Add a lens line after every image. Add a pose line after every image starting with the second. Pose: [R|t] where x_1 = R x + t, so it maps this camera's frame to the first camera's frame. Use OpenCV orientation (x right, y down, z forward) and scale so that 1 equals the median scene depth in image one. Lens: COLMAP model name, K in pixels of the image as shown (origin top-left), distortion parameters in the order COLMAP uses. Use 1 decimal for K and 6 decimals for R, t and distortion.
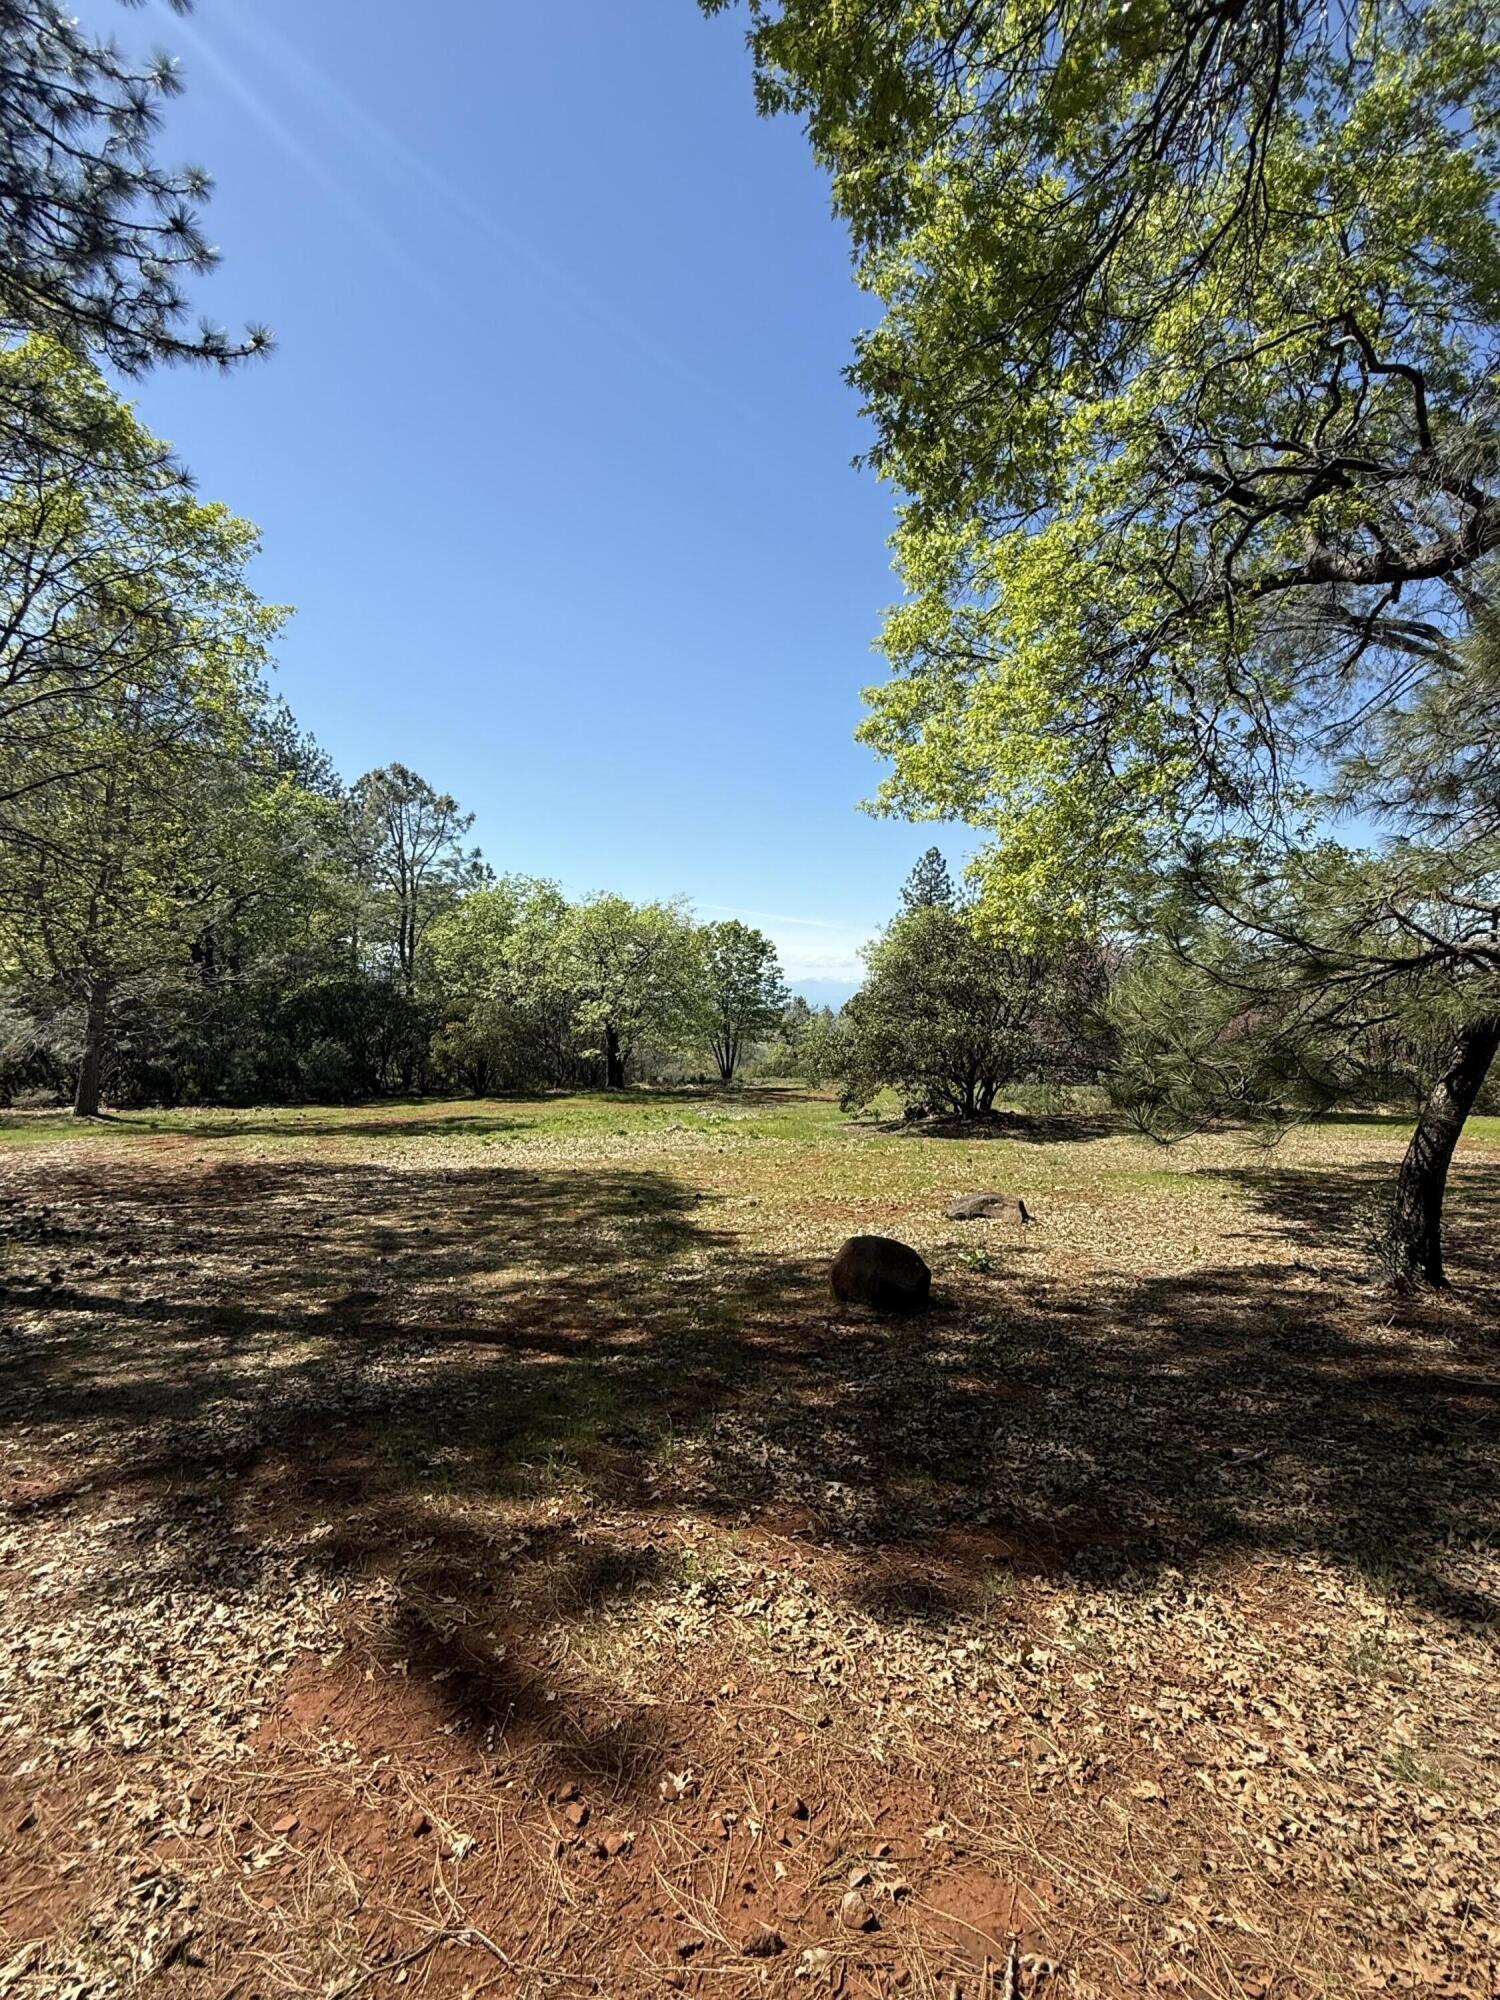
lens RADIAL K [[961.2, 0, 750.0], [0, 961.2, 1000.0], [0, 0, 1]] dist [0.002049, 0.000091]
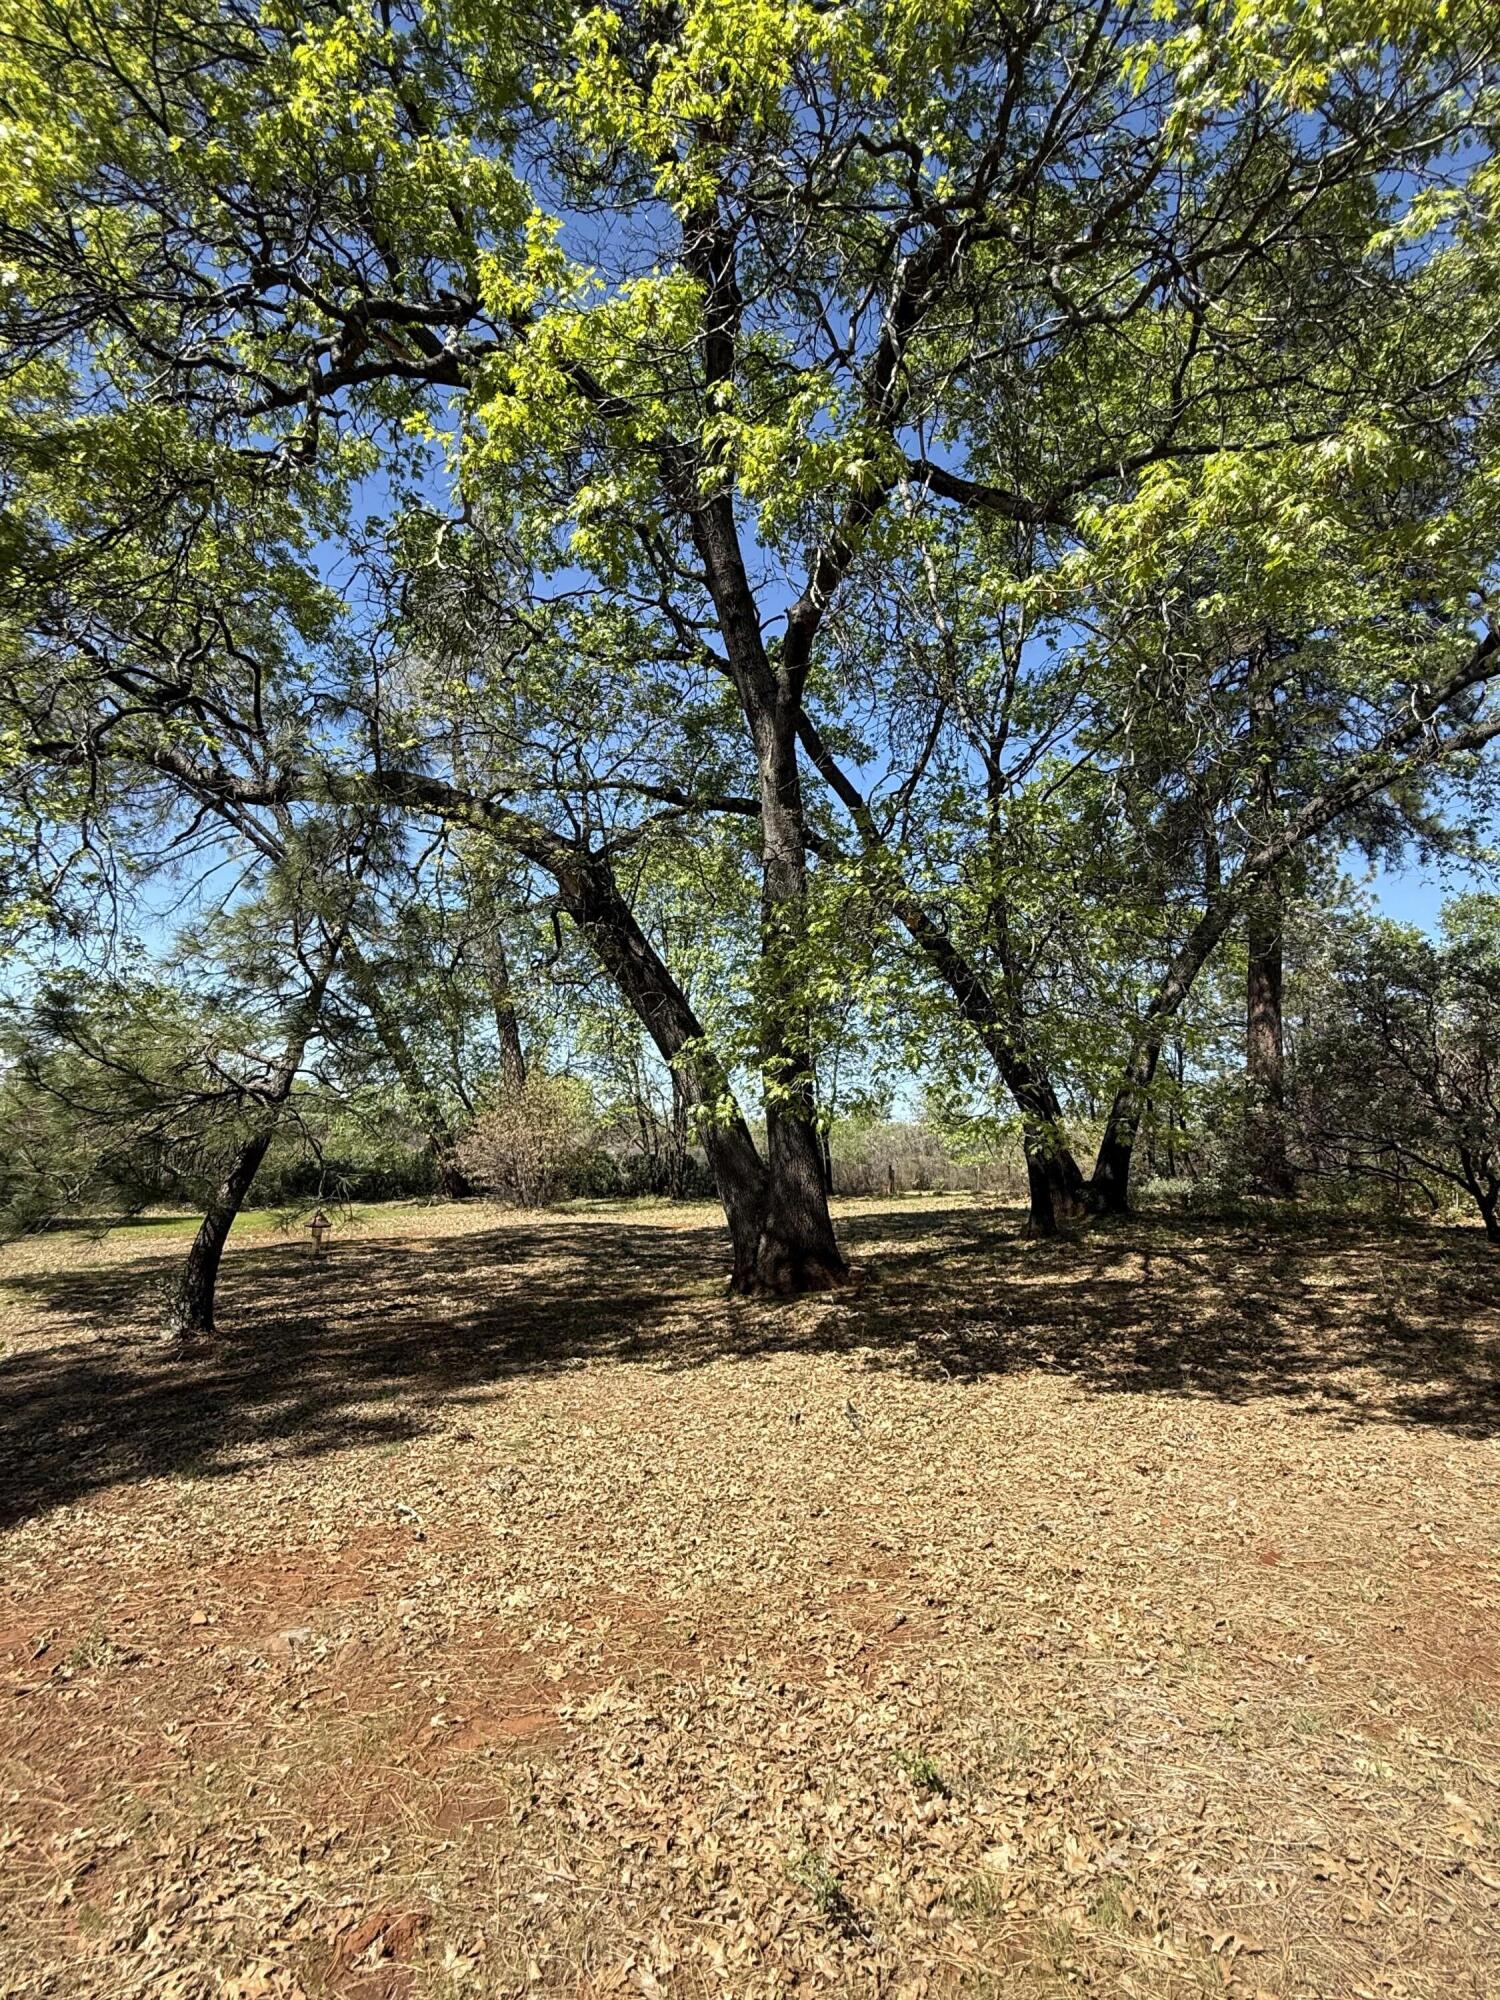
lens RADIAL K [[961.2, 0, 750.0], [0, 961.2, 1000.0], [0, 0, 1]] dist [0.002049, 0.000091]
pose [[0.415954, 0.138836, 0.898725, -0.245534], [-0.041205, 0.990140, -0.133887, -0.022402], [-0.908452, 0.018659, 0.417573, -0.269713]]
